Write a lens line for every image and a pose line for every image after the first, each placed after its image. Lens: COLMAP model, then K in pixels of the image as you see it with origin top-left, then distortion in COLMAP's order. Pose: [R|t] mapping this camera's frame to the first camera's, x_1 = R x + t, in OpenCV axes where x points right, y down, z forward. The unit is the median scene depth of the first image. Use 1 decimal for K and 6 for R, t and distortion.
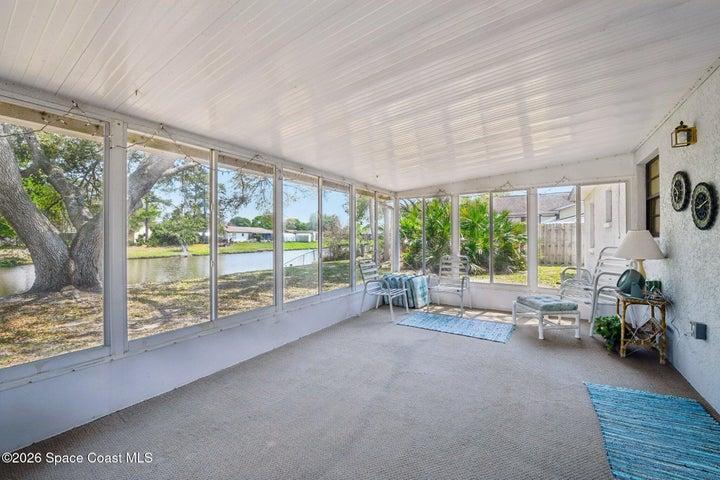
lens RADIAL K [[288.6, 0, 360.6], [0, 288.6, 238.0], [0, 0, 1]] dist [-0.003924, -0.000222]
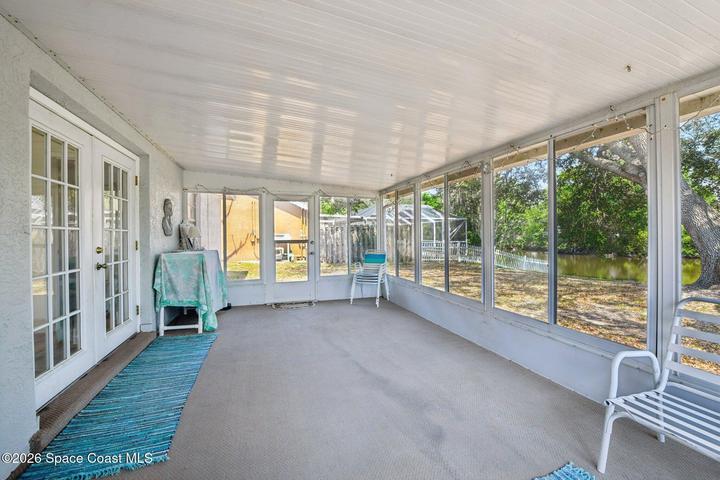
lens RADIAL K [[288.6, 0, 360.5], [0, 288.6, 234.3], [0, 0, 1]] dist [-0.003924, -0.000222]
pose [[-0.585655, 0.015626, -0.810410, 0.736133], [0.010245, 0.999877, 0.011875, -0.018872], [0.810496, -0.001348, -0.585743, 1.230977]]
